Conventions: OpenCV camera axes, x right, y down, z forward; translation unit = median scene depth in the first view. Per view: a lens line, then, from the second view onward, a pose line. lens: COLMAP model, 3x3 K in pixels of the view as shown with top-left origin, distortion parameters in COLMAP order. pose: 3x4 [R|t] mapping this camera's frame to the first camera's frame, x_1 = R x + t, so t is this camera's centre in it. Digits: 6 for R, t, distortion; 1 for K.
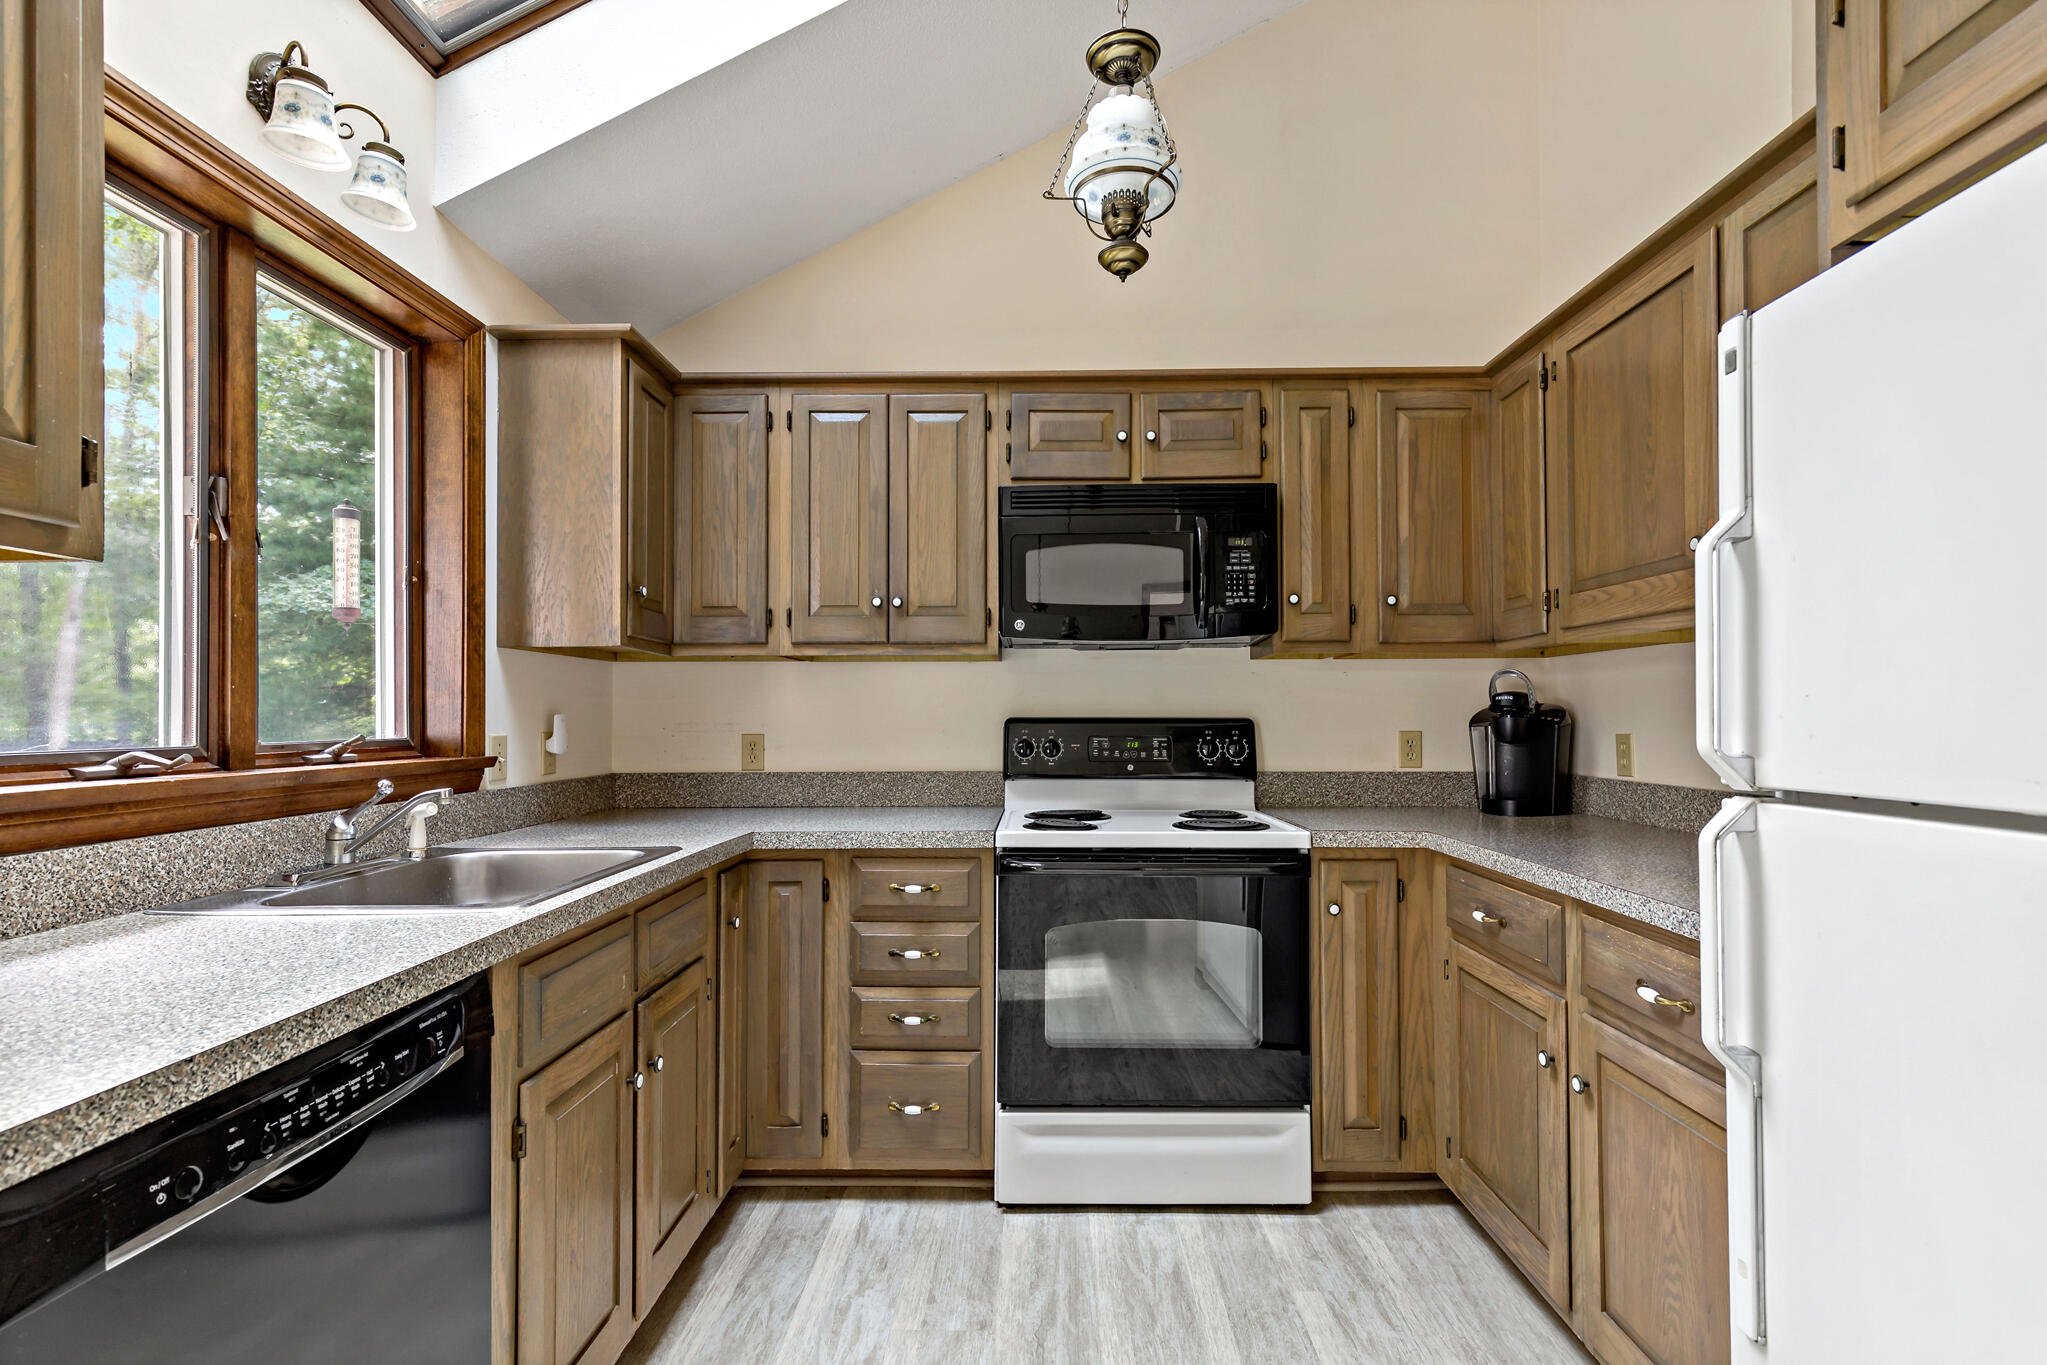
lens RADIAL K [[927.5, 0, 1062.9], [0, 927.5, 694.3], [0, 0, 1]] dist [0.006083, -0.001932]
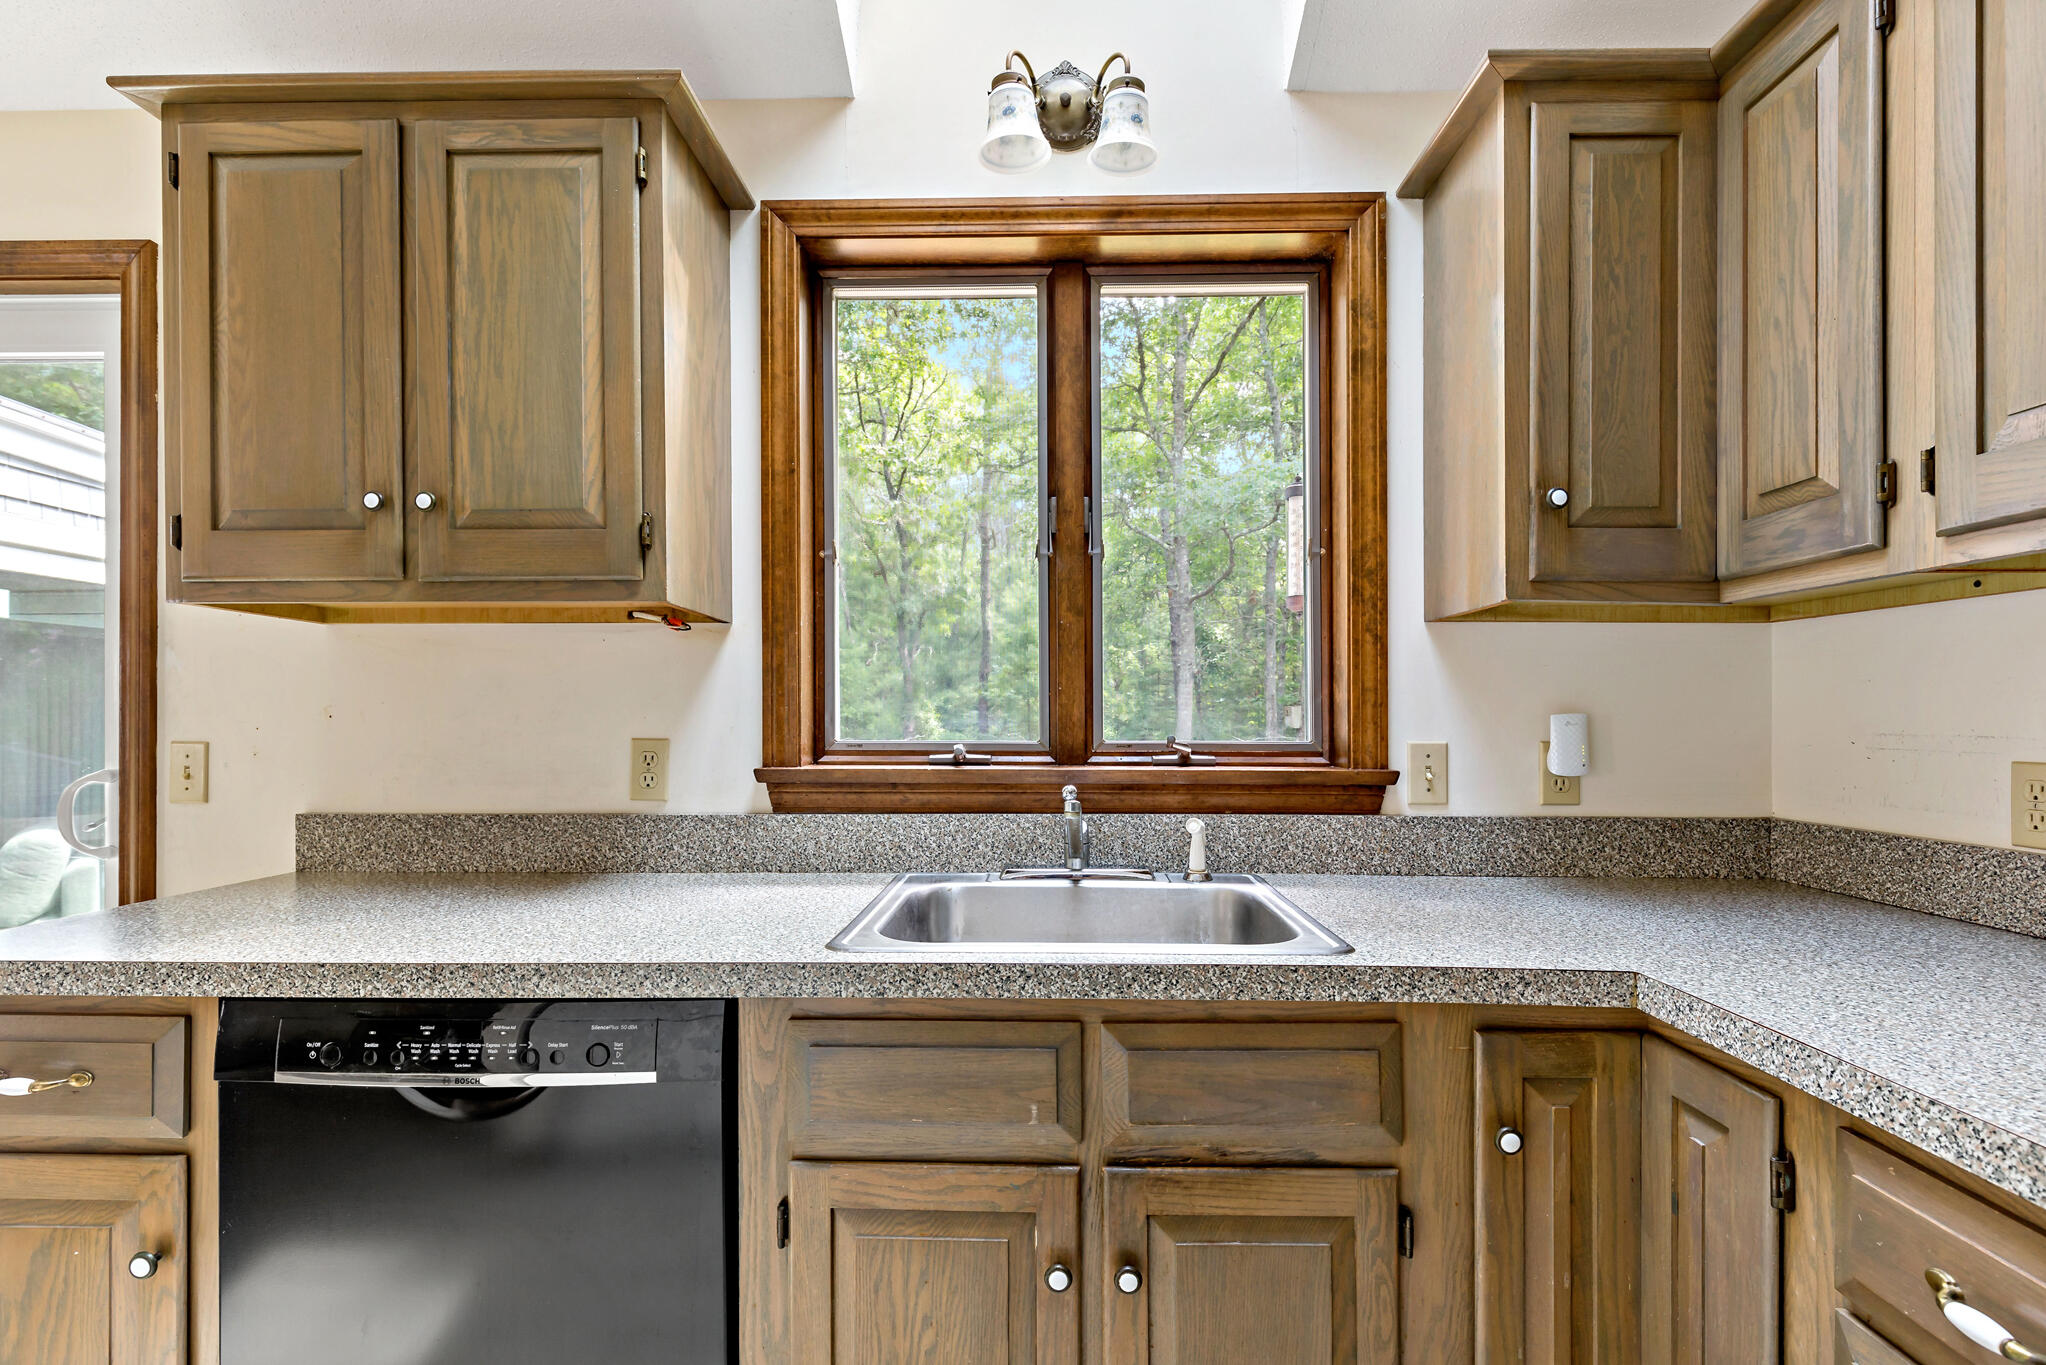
lens RADIAL K [[927.1, 0, 1012.7], [0, 927.1, 716.5], [0, 0, 1]] dist [0.006083, -0.001932]
pose [[-0.038202, 0.005762, -0.999253, 0.139641], [0.020726, 0.999773, 0.004973, 0.013873], [0.999055, -0.020520, -0.038313, 0.733538]]
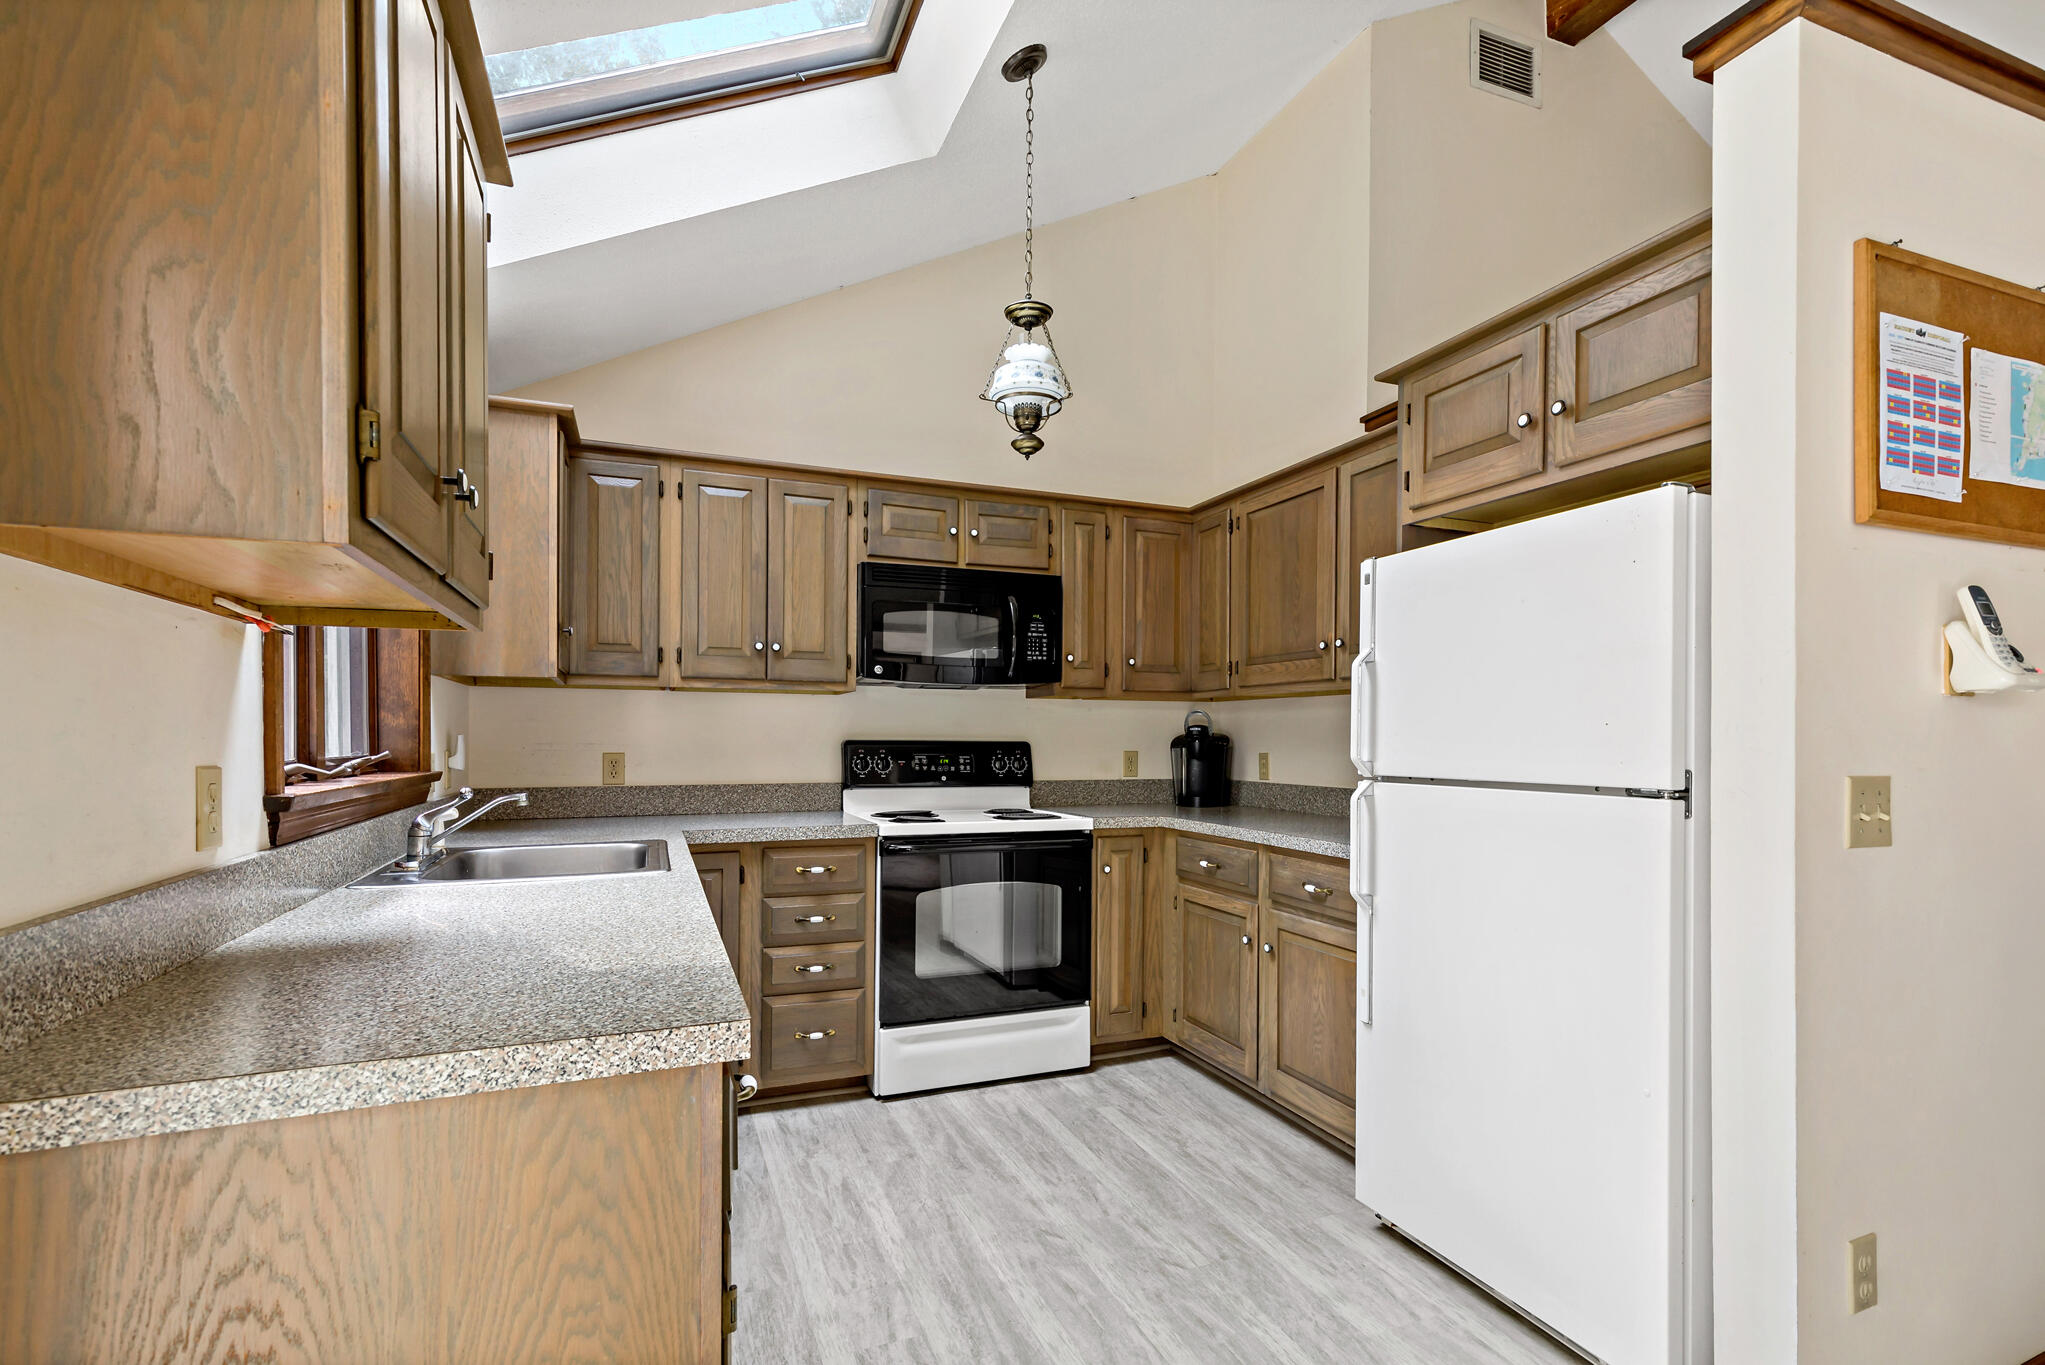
lens RADIAL K [[926.6, 0, 1027.5], [0, 926.6, 733.9], [0, 0, 1]] dist [0.006083, -0.001932]
pose [[0.929850, 0.008616, 0.367837, -0.372347], [-0.015508, 0.999755, 0.015785, -0.008713], [-0.367611, -0.020382, 0.929756, -0.333807]]
